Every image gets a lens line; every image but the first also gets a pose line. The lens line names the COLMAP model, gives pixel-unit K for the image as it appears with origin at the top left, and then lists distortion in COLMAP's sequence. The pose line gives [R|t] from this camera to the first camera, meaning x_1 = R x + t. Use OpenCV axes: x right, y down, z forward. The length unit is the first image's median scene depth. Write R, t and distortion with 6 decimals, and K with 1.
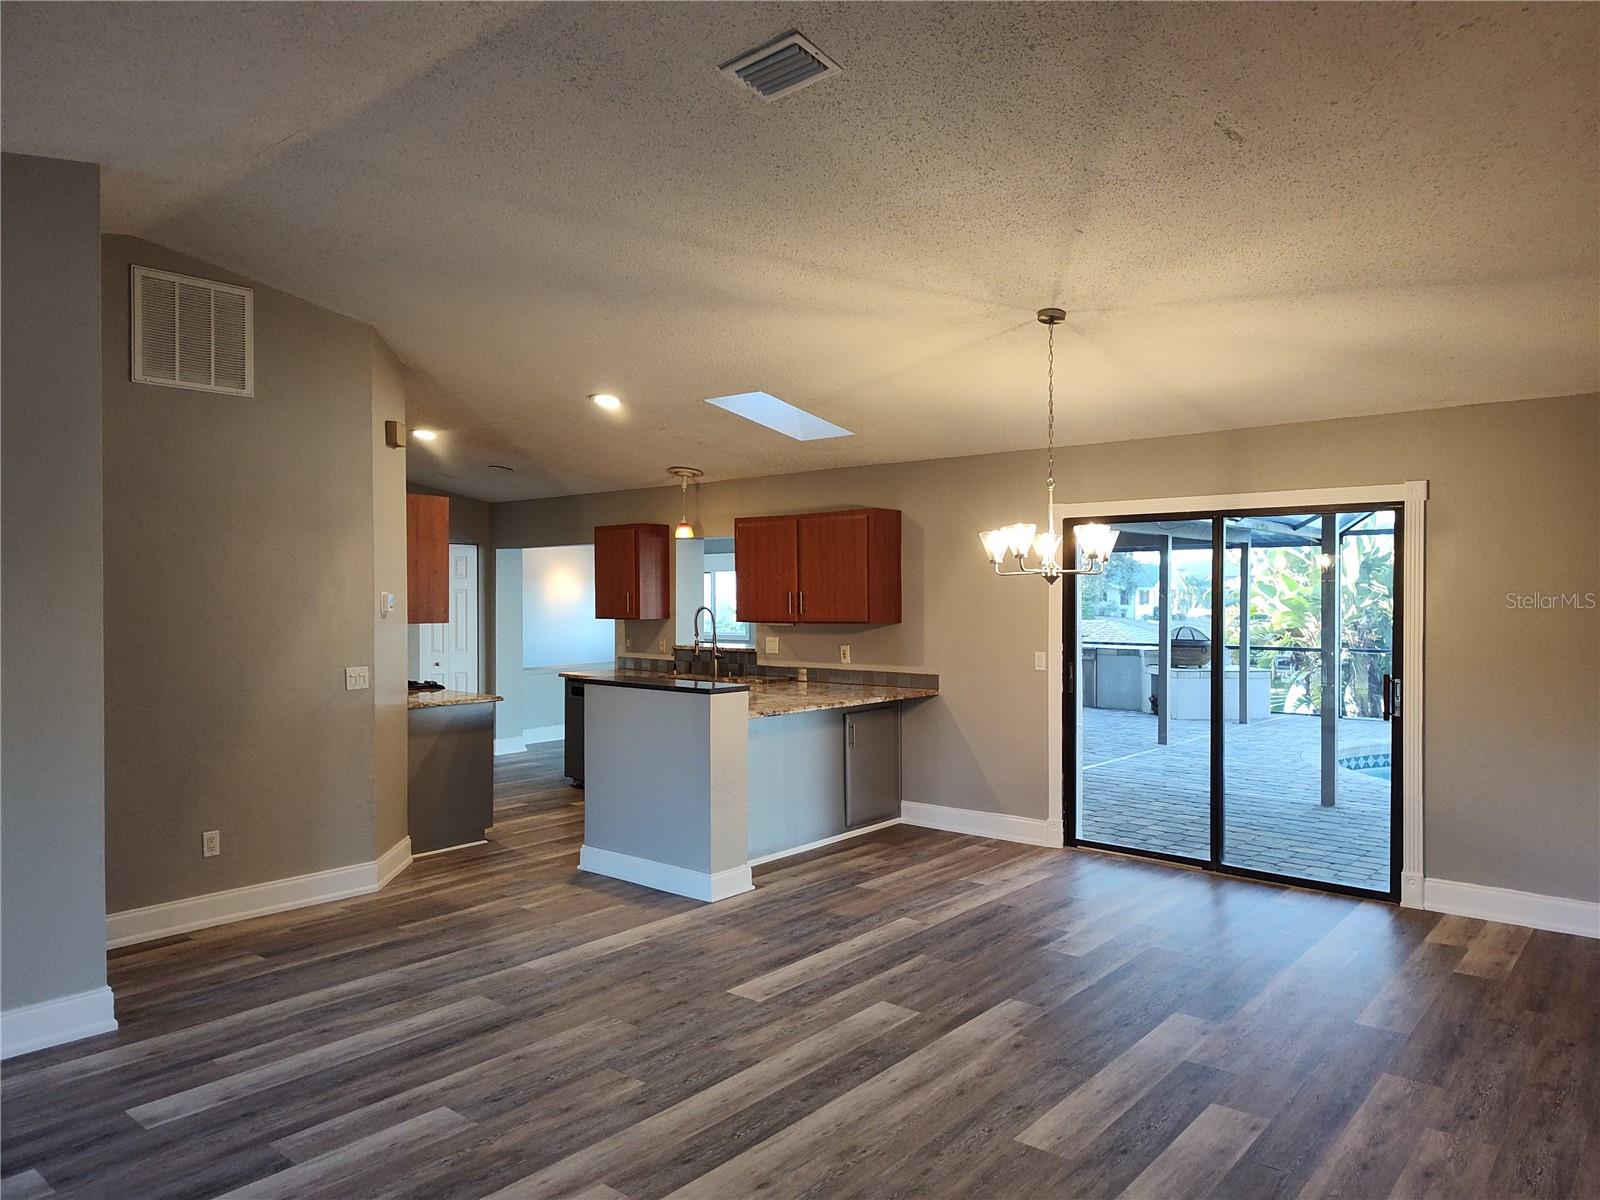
lens RADIAL K [[1080.6, 0, 805.1], [0, 1080.6, 604.1], [0, 0, 1]] dist [0.055590, -0.057744]
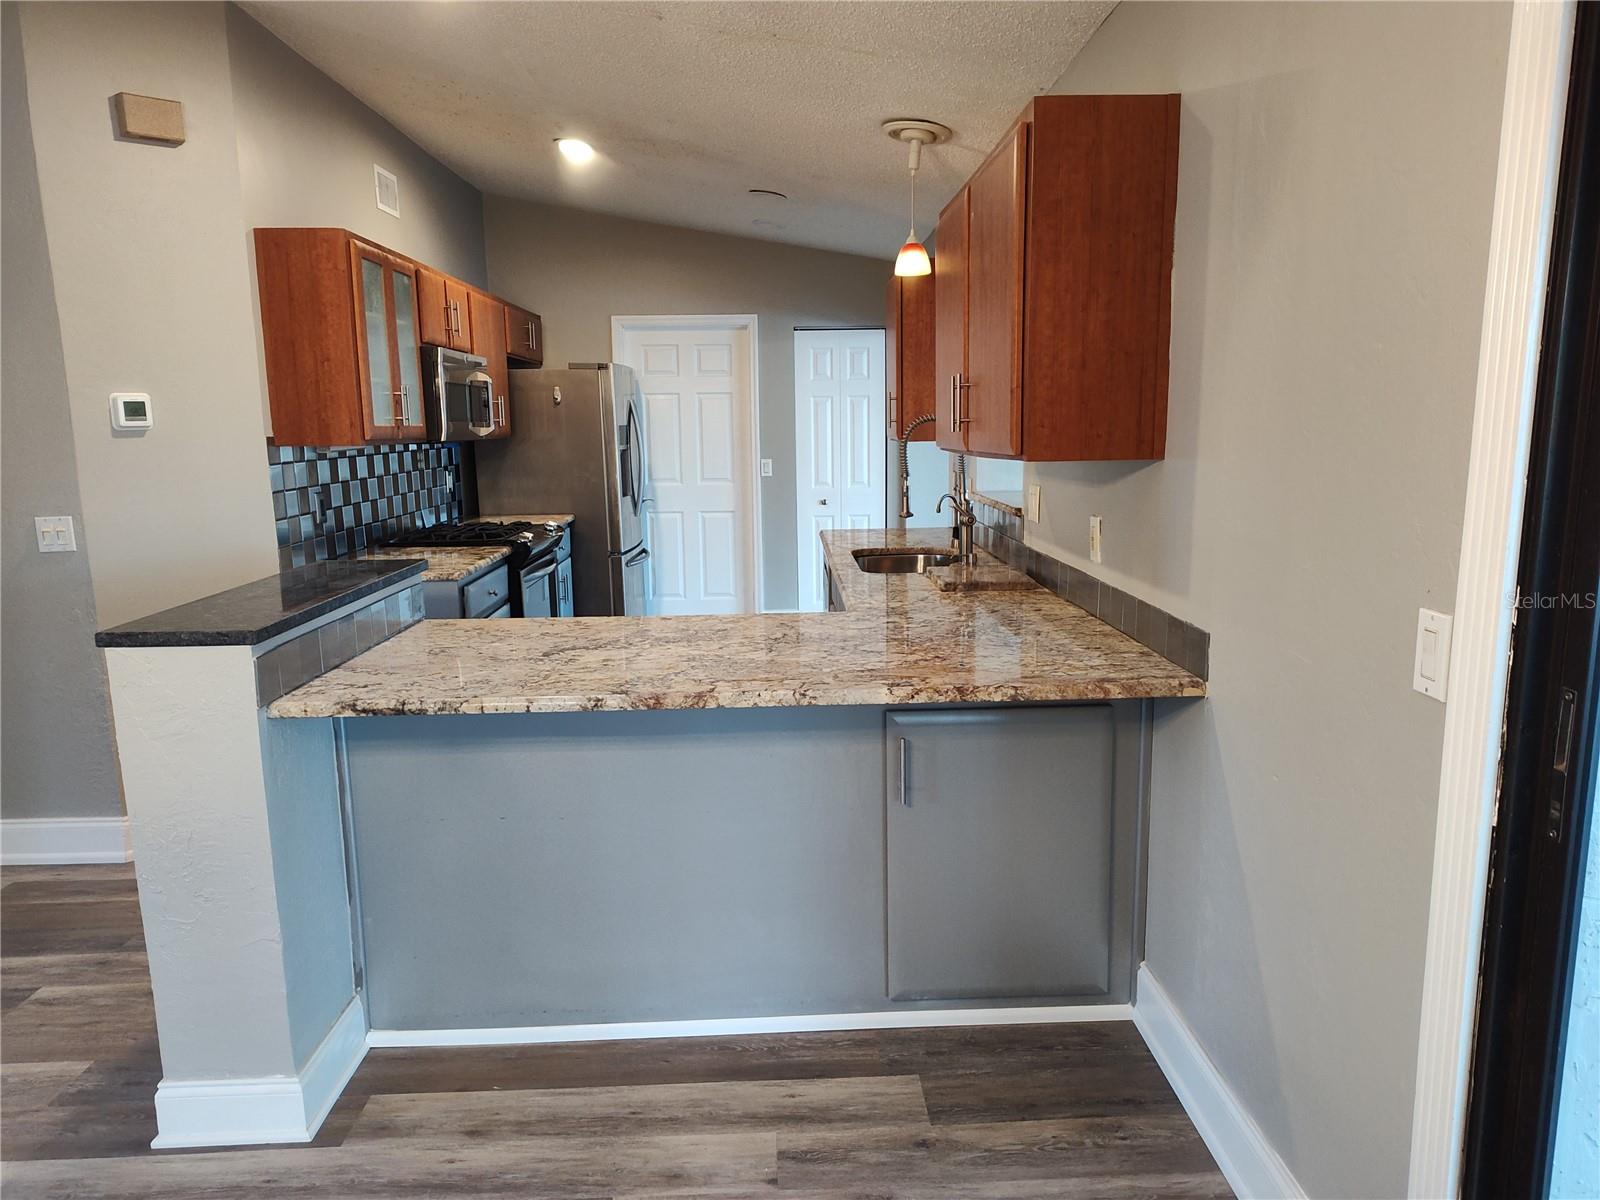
lens RADIAL K [[1080.6, 0, 805.1], [0, 1080.6, 604.1], [0, 0, 1]] dist [0.055590, -0.057744]
pose [[0.664006, 0.116685, -0.738566, 0.386349], [0.008633, 0.986486, 0.163615, 0.008702], [0.747677, -0.115018, 0.654026, 1.016412]]
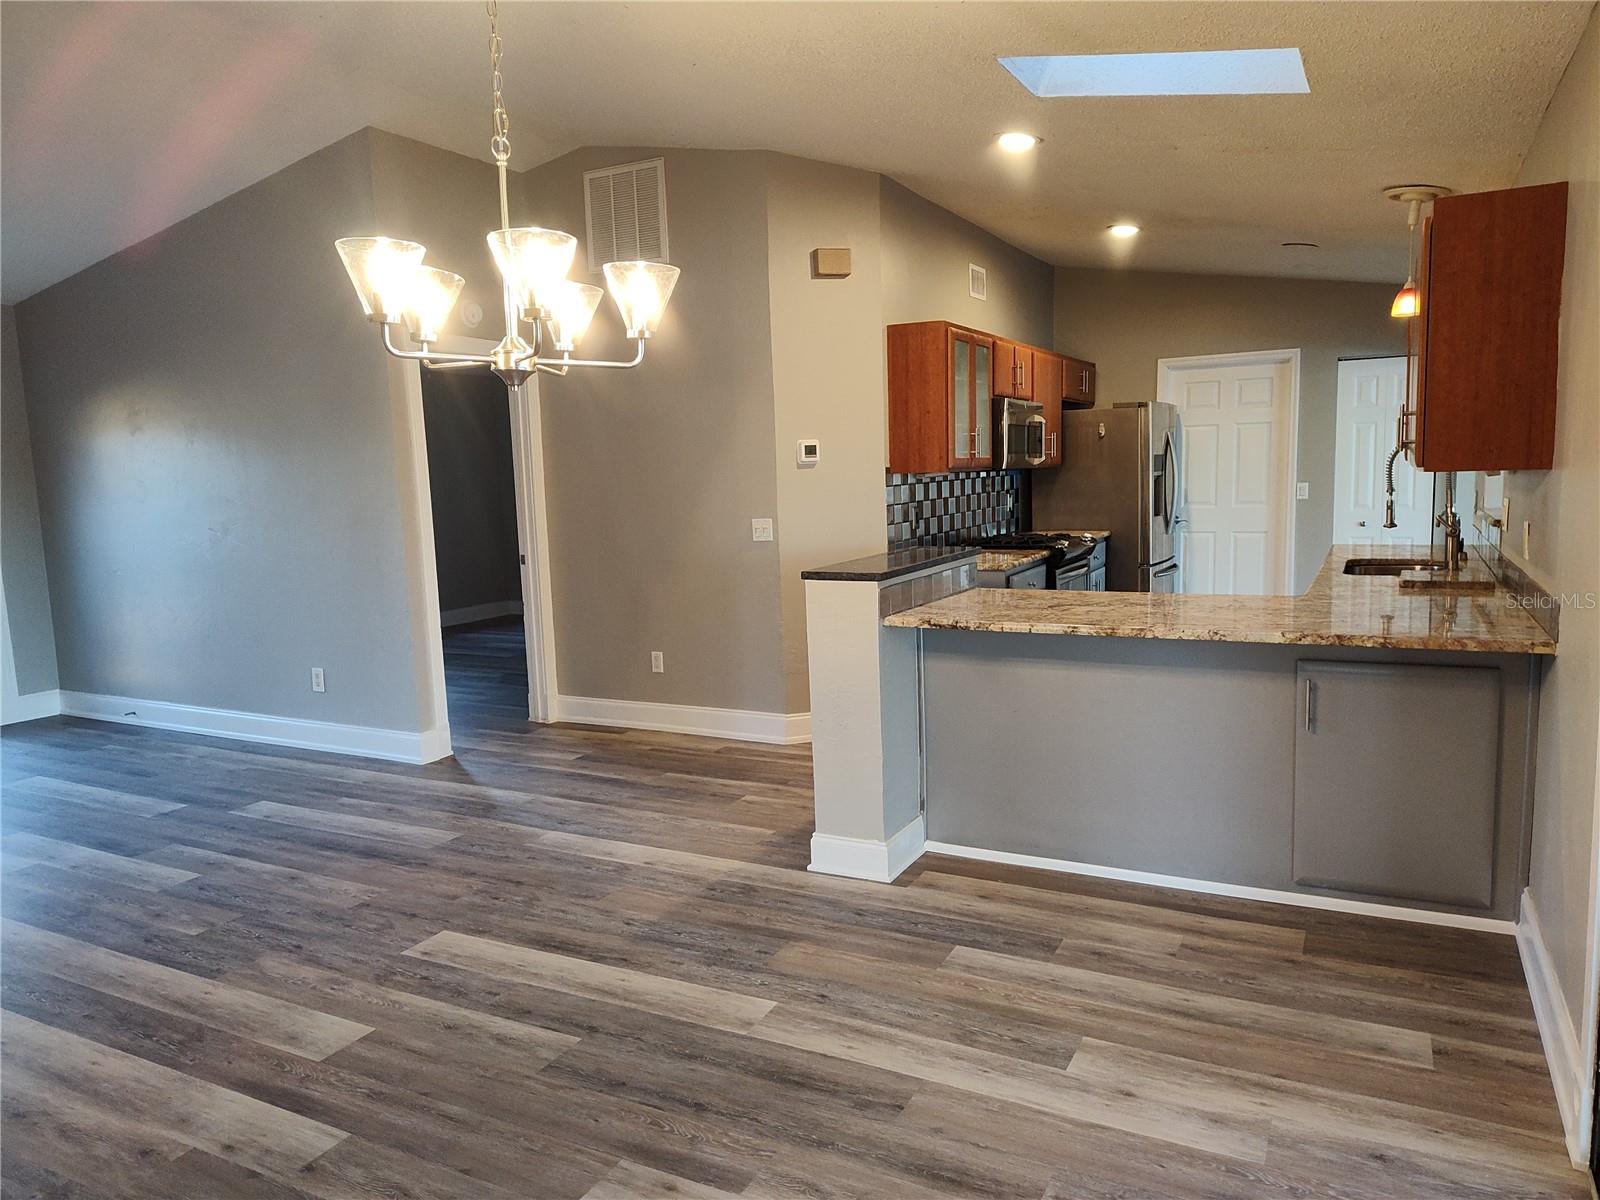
lens RADIAL K [[1080.6, 0, 805.1], [0, 1080.6, 604.1], [0, 0, 1]] dist [0.055590, -0.057744]
pose [[0.209714, 0.116599, -0.970786, 0.632678], [0.024239, 0.991939, 0.124376, 0.014541], [0.977462, -0.049614, 0.205197, 0.932737]]
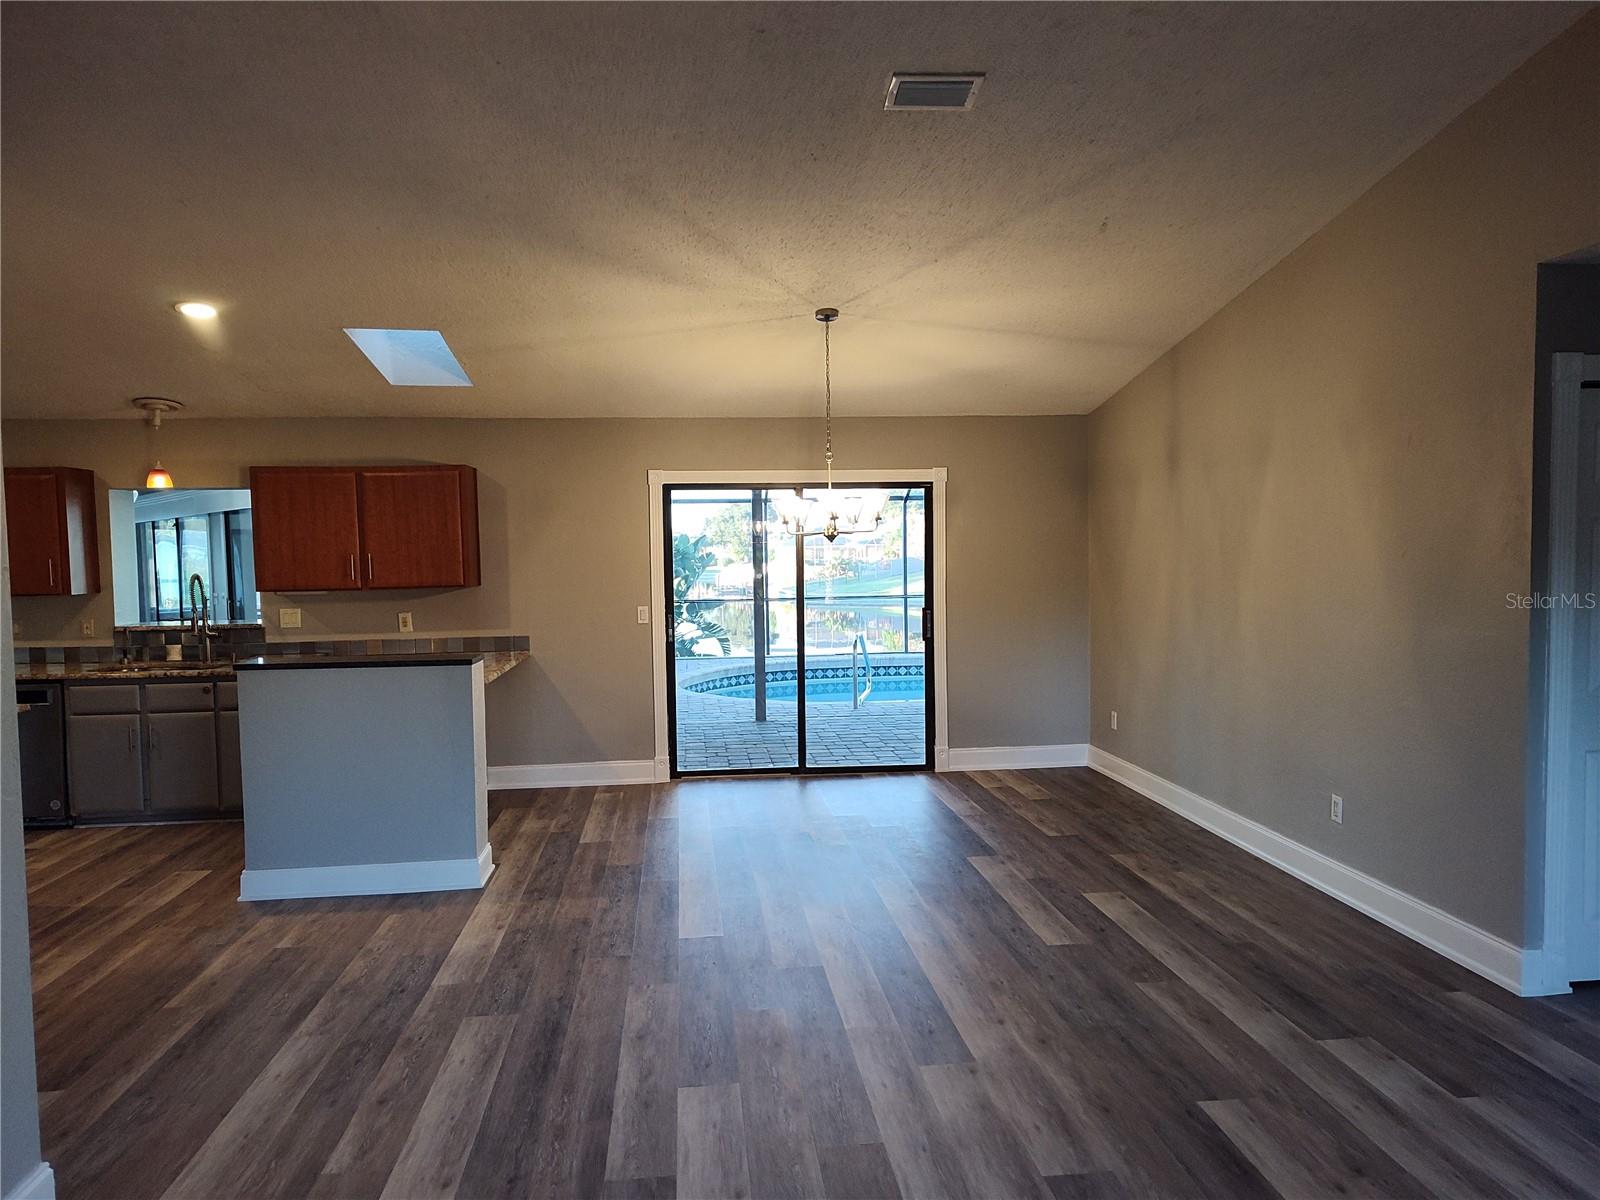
lens RADIAL K [[1080.6, 0, 805.1], [0, 1080.6, 604.1], [0, 0, 1]] dist [0.055590, -0.057744]
pose [[0.689983, -0.044074, 0.722483, -0.601823], [0.022549, 0.998969, 0.039406, 0.003718], [-0.723475, -0.010898, 0.690265, 0.178550]]
